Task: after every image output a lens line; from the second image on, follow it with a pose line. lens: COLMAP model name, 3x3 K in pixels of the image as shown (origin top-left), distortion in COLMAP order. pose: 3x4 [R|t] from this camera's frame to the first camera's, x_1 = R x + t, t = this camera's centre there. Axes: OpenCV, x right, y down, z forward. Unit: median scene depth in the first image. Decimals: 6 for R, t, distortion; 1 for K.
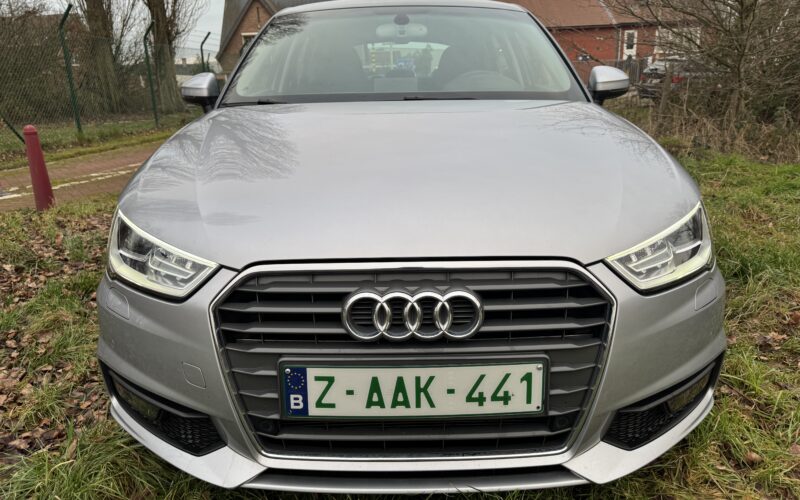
lens RADIAL K [[576.7, 0, 390.3], [0, 576.7, 240.8], [0, 0, 1]] dist [0.030239, -0.026343]
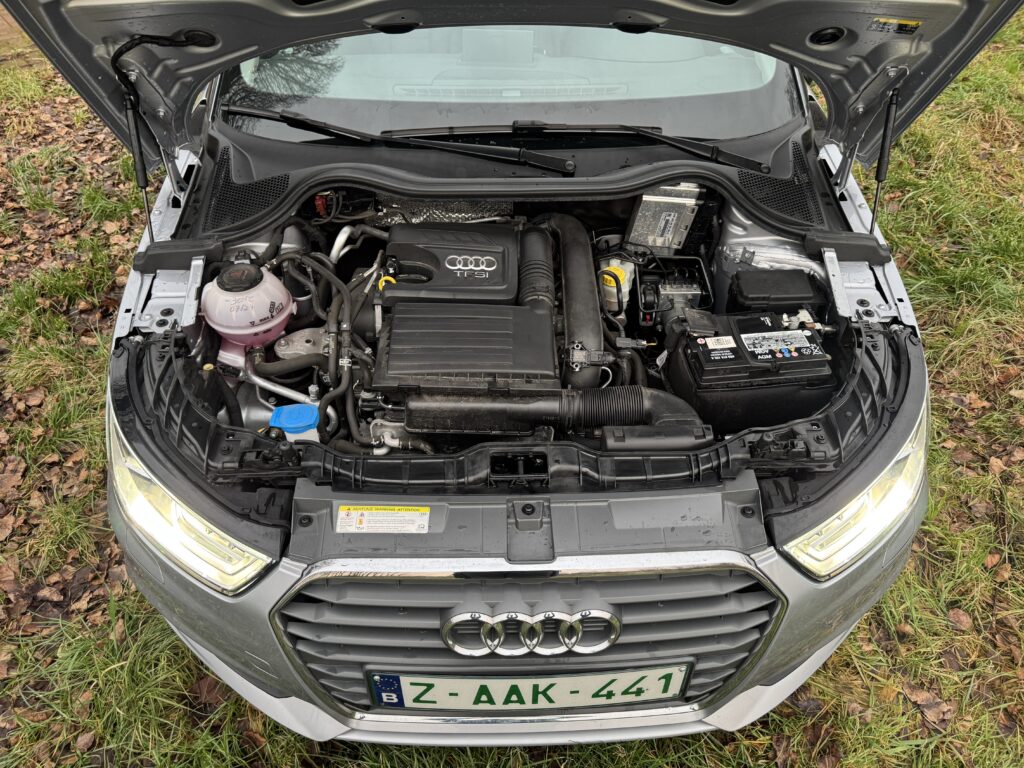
lens RADIAL K [[743.2, 0, 507.1], [0, 743.2, 376.4], [0, 0, 1]] dist [0.009201, -0.011677]
pose [[0.999244, -0.010351, 0.037473, -0.028358], [-0.008333, 0.884474, 0.466515, -0.642502], [-0.037973, -0.466475, 0.883719, 0.262444]]
